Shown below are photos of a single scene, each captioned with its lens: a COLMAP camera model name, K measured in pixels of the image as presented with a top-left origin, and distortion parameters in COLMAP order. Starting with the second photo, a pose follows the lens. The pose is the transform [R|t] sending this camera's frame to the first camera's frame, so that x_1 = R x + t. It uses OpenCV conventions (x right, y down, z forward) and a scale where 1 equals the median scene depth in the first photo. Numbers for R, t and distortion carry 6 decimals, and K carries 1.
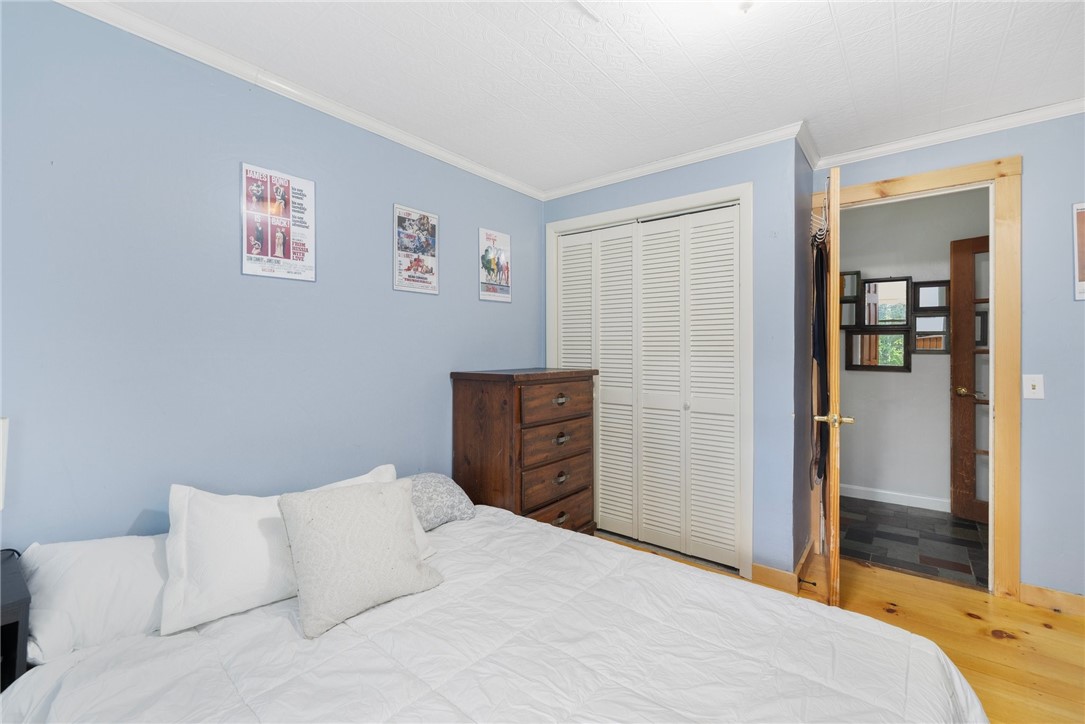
lens RADIAL K [[466.6, 0, 540.8], [0, 466.6, 345.3], [0, 0, 1]] dist [0.001764, -0.000231]
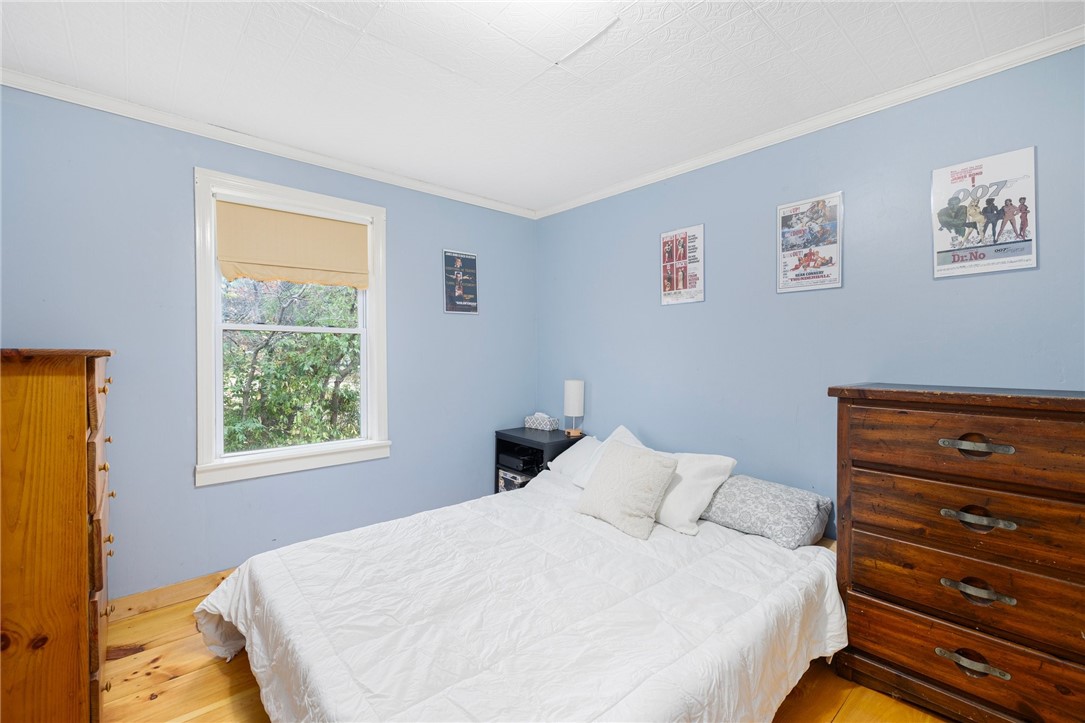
lens RADIAL K [[466.6, 0, 542.5], [0, 466.6, 359.4], [0, 0, 1]] dist [0.001764, -0.000231]
pose [[-0.173362, 0.008507, -0.984821, 0.721679], [0.007588, 0.999945, 0.007302, 0.009771], [0.984829, -0.006207, -0.173417, 0.651296]]
